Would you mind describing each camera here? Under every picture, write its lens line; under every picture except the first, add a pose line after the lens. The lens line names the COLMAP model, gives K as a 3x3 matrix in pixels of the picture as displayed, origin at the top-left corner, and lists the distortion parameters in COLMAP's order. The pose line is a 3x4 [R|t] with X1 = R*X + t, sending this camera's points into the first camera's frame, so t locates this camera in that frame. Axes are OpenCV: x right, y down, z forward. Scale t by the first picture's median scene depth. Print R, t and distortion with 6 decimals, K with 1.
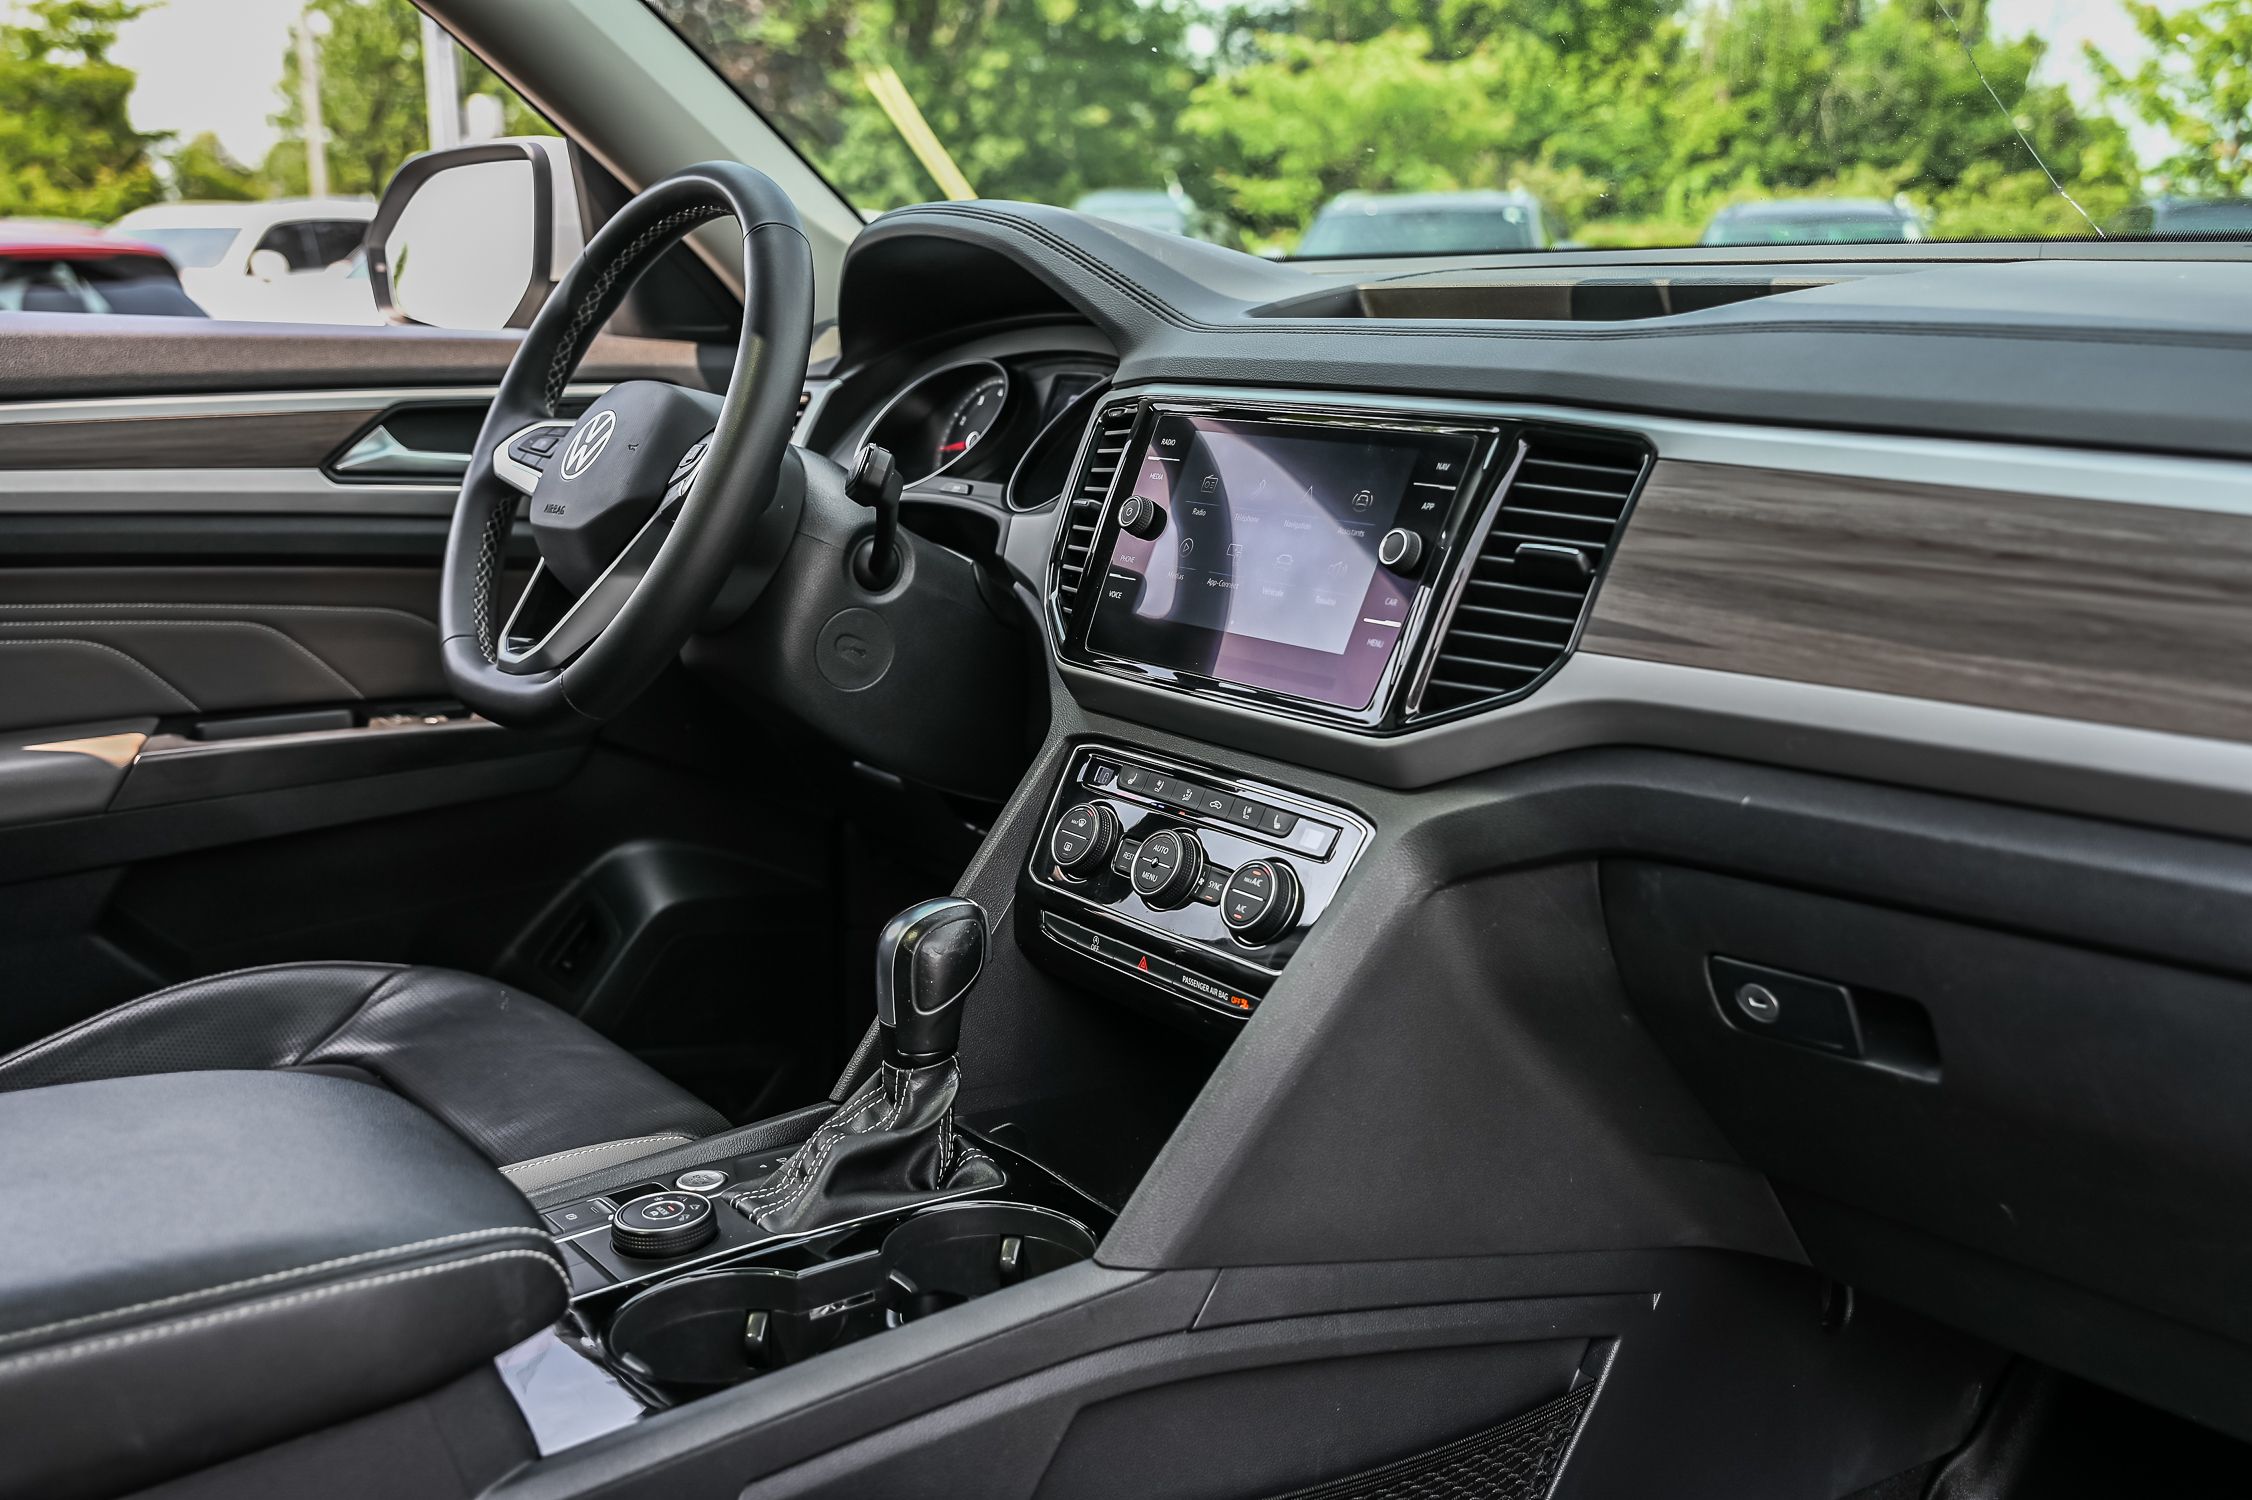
lens RADIAL K [[2219.8, 0, 1142.0], [0, 2219.8, 745.8], [0, 0, 1]] dist [0.037790, 0.000000]
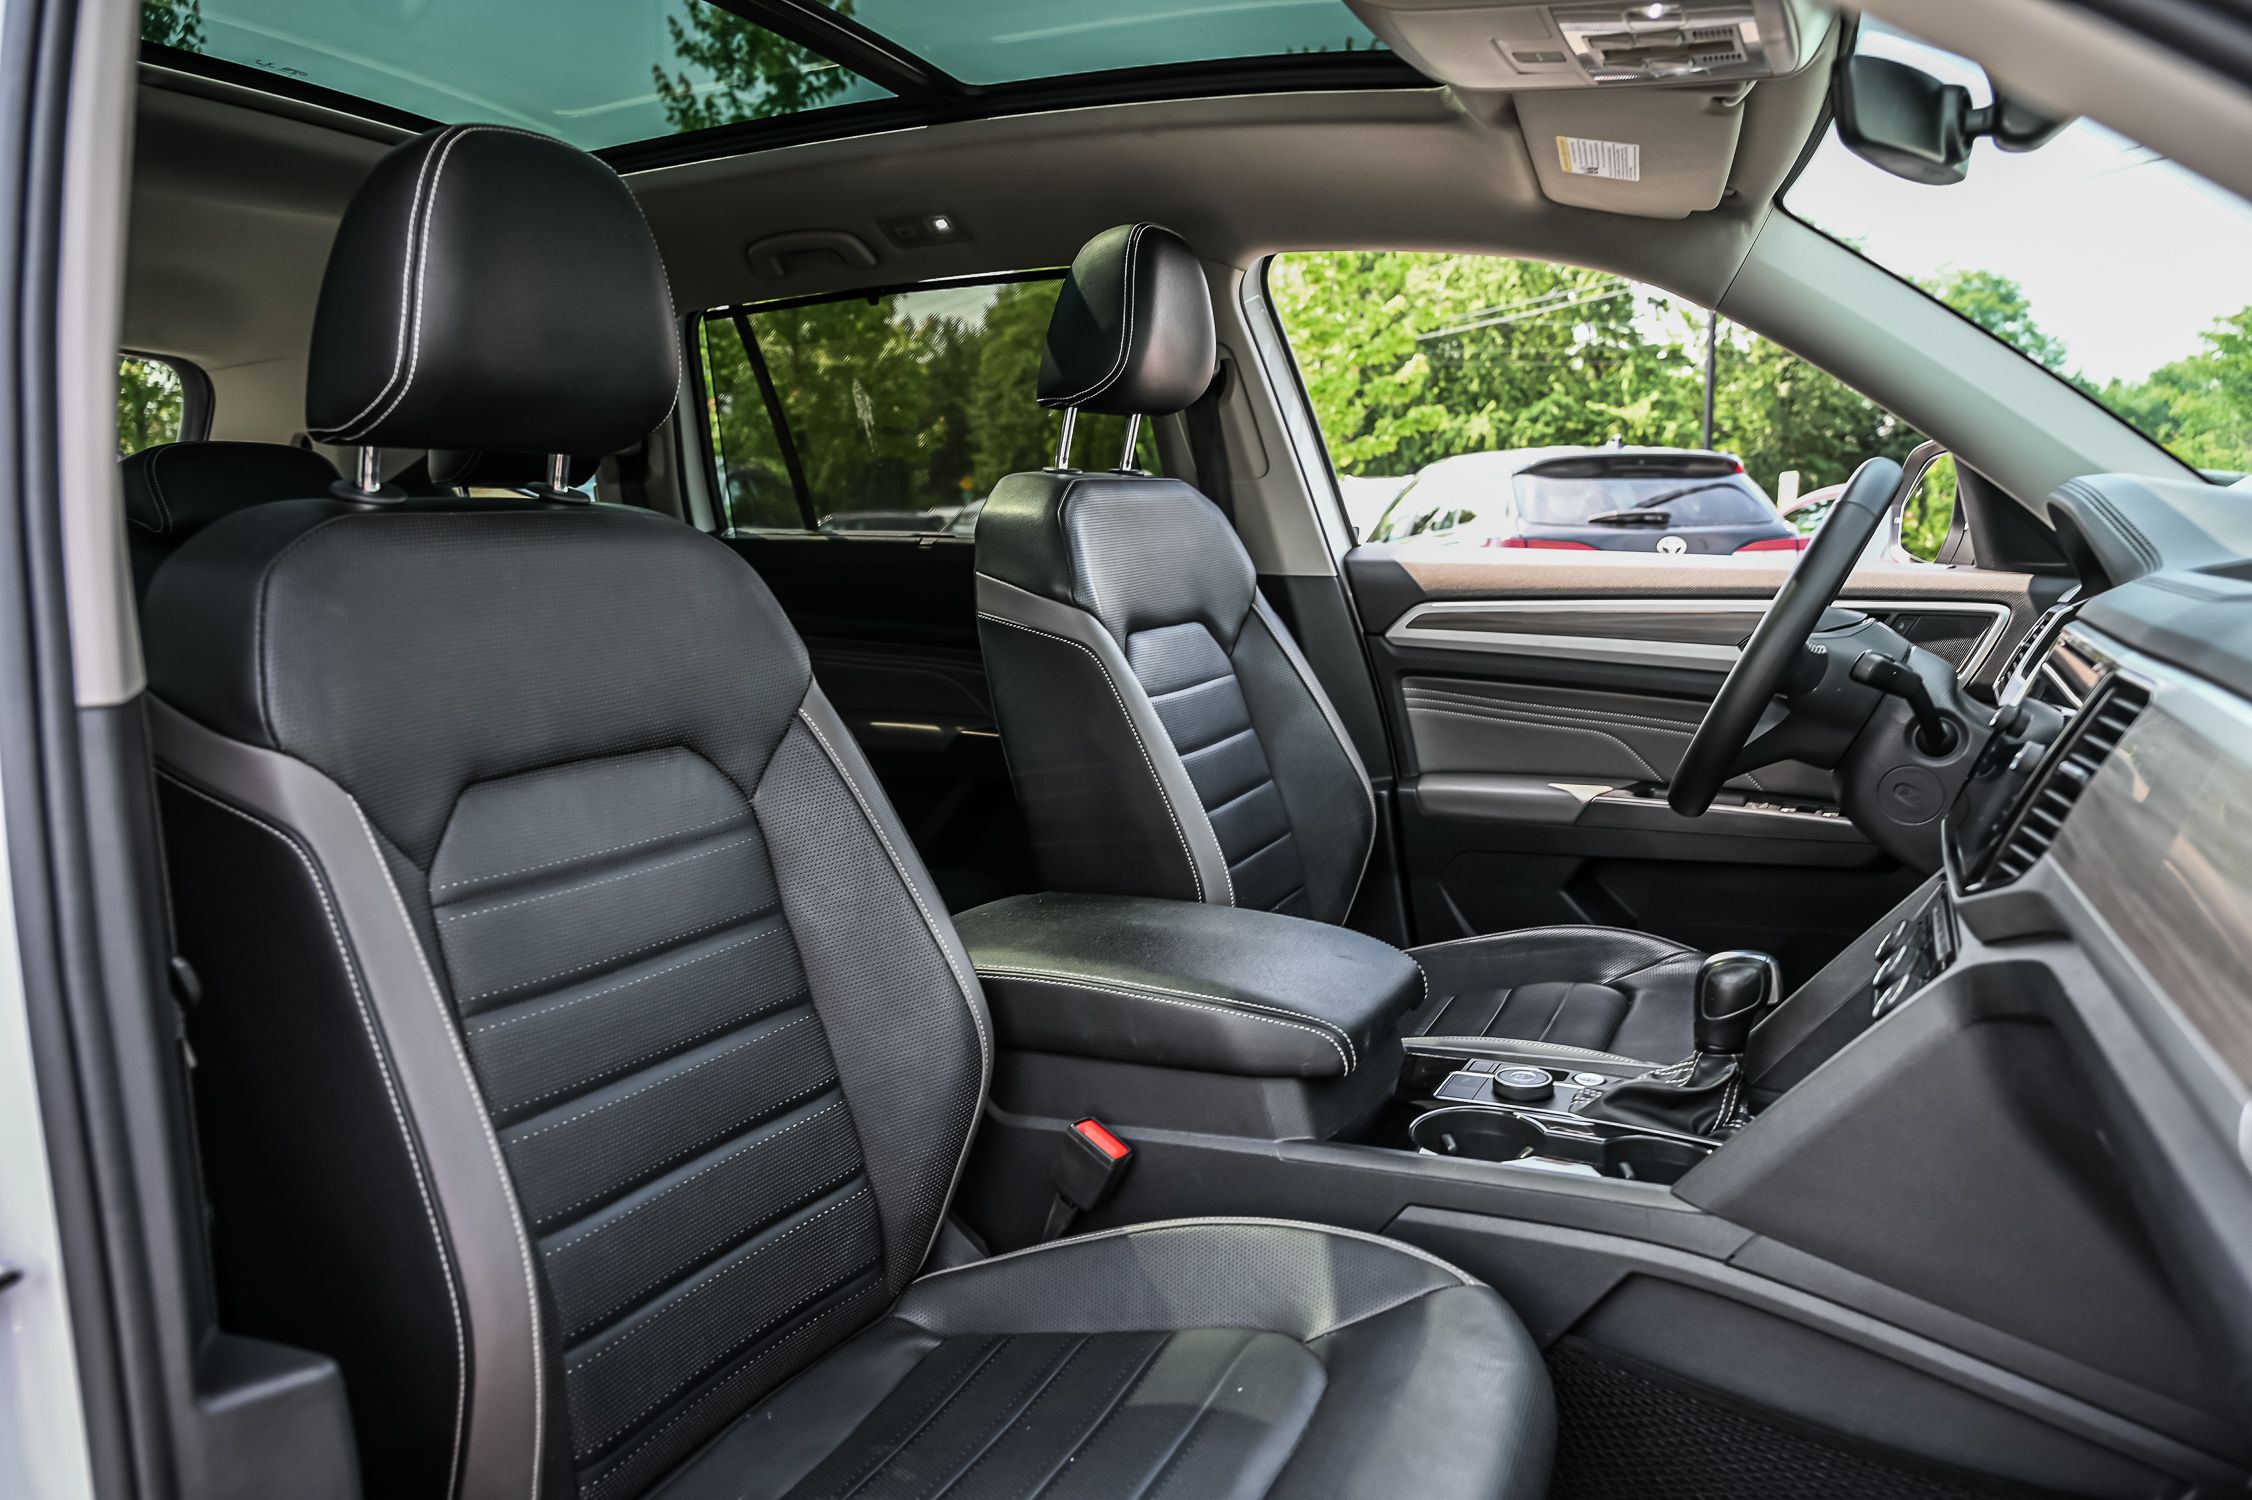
lens RADIAL K [[1492.0, 0, 1131.1], [0, 1492.0, 752.5], [0, 0, 1]] dist [0.000762, -0.007805]
pose [[0.467164, 0.127397, -0.874944, 0.387894], [-0.168017, 0.984325, 0.053613, -0.030640], [0.868060, 0.121959, 0.481247, 0.093623]]
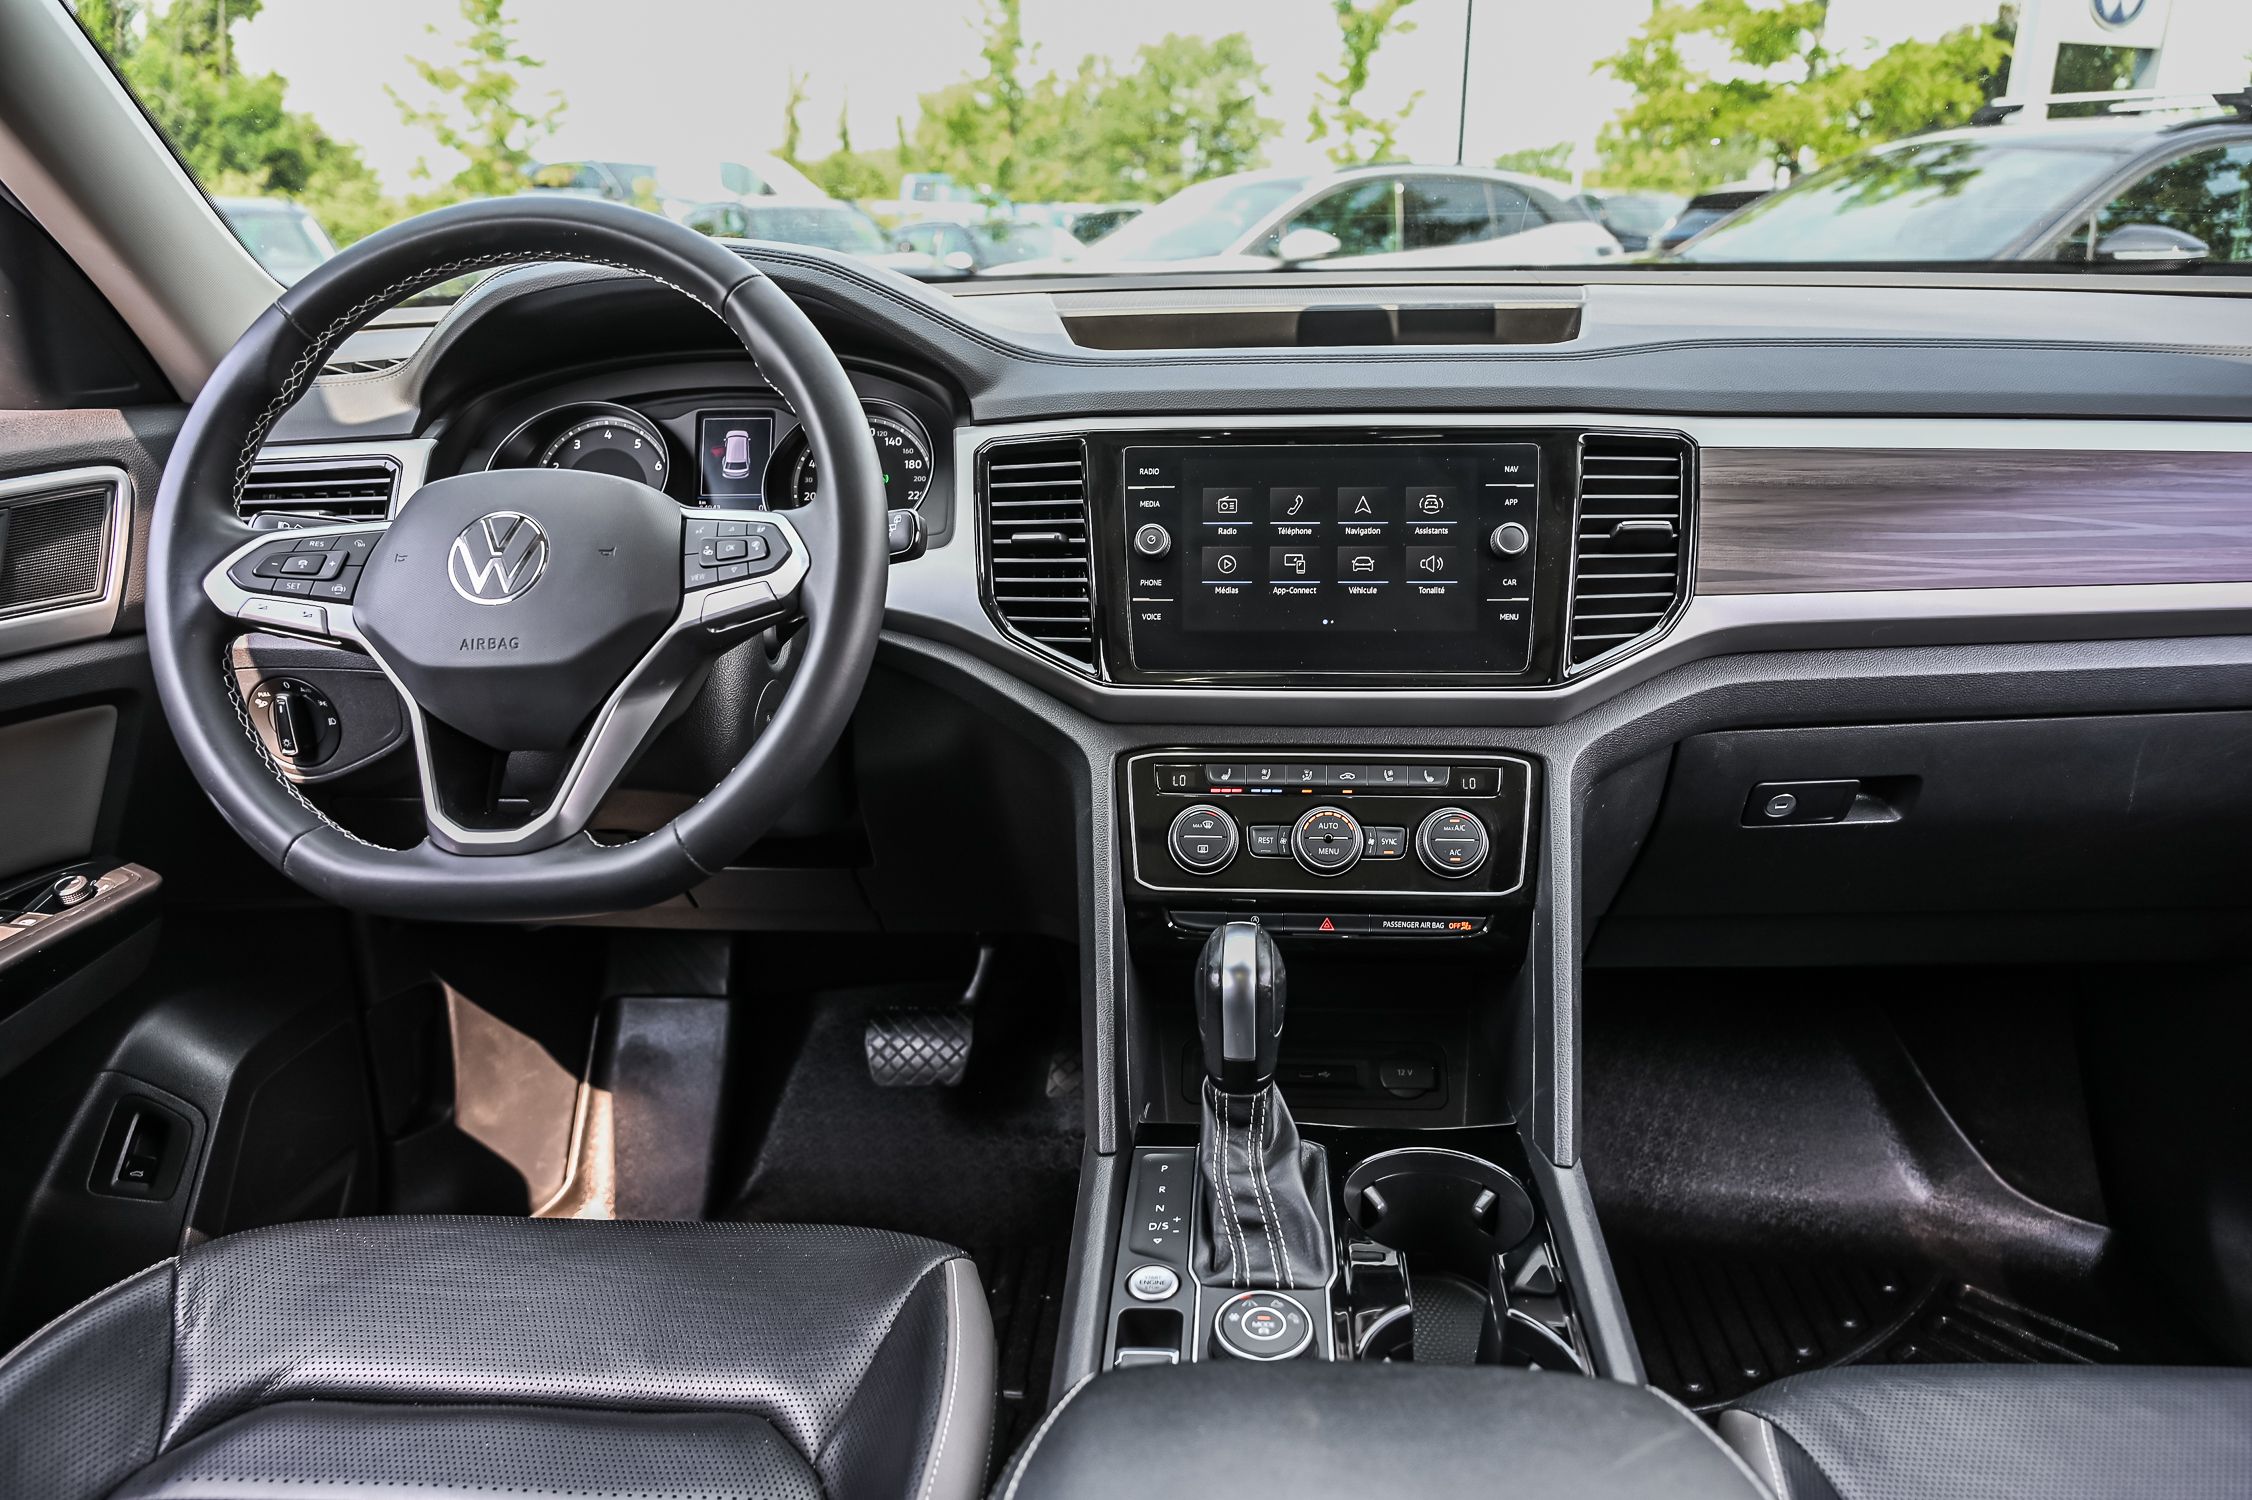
lens RADIAL K [[1492.0, 0, 1136.9], [0, 1492.0, 757.0], [0, 0, 1]] dist [0.000762, -0.007805]
pose [[0.636956, -0.257183, 0.726735, -0.424385], [0.168833, 0.966362, 0.194009, -0.108365], [-0.752185, -0.000879, 0.658951, 0.388156]]
